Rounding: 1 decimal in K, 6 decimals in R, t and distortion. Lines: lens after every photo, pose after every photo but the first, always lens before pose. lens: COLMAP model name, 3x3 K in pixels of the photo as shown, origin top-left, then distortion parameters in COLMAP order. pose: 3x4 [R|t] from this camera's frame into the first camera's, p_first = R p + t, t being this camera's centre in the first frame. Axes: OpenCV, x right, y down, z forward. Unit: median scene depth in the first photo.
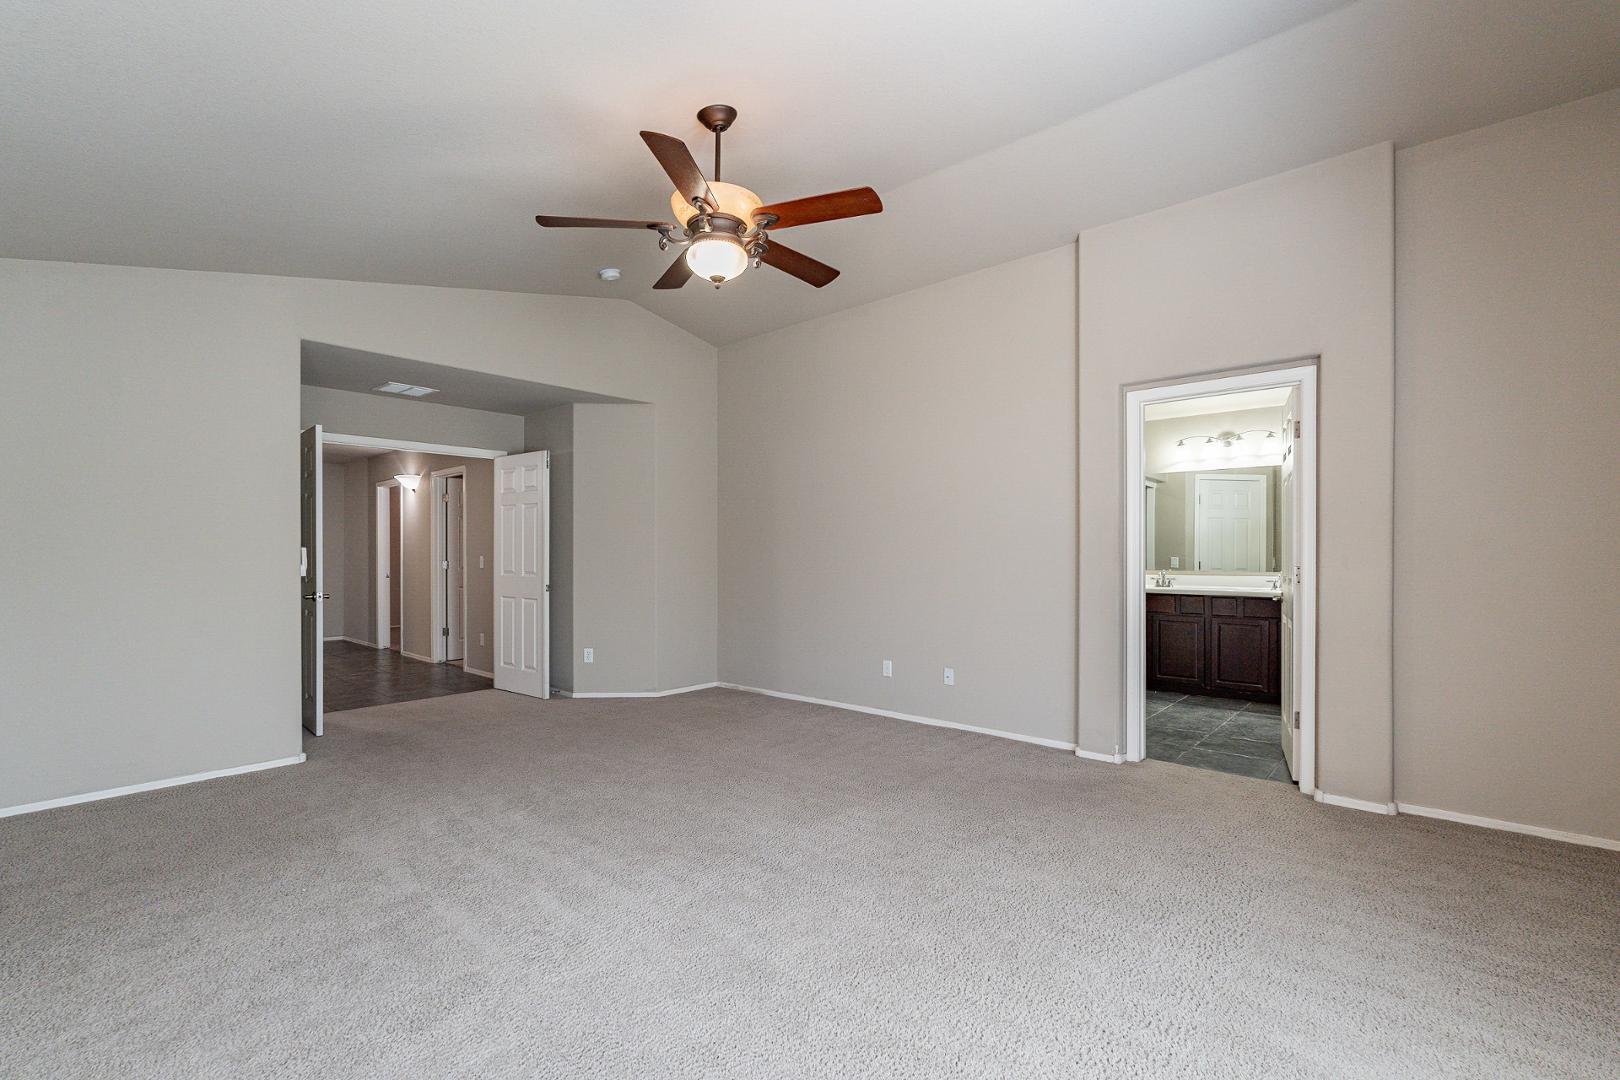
lens RADIAL K [[712.1, 0, 811.4], [0, 712.1, 545.1], [0, 0, 1]] dist [0.001617, 0.000060]
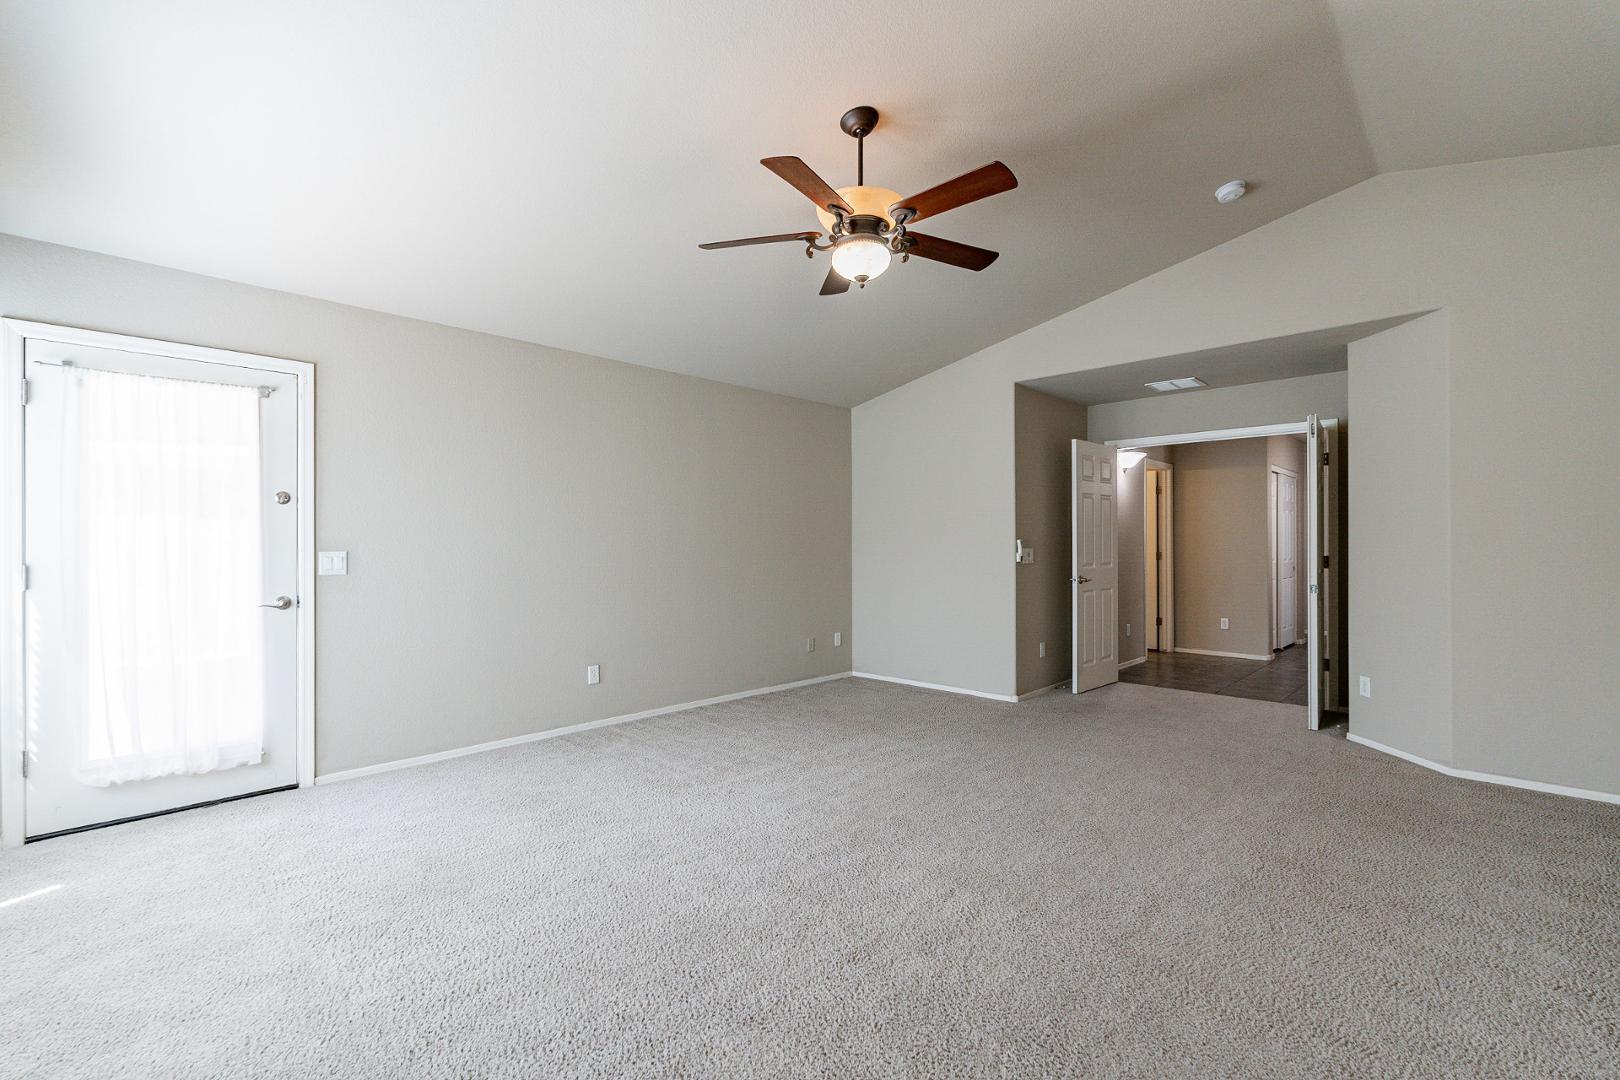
lens RADIAL K [[712.1, 0, 811.4], [0, 712.1, 545.1], [0, 0, 1]] dist [0.001617, 0.000060]
pose [[-0.039599, 0.003527, -0.999209, 0.621587], [0.011054, 0.999934, 0.003091, 0.004477], [0.999155, -0.010922, -0.039635, 0.678785]]
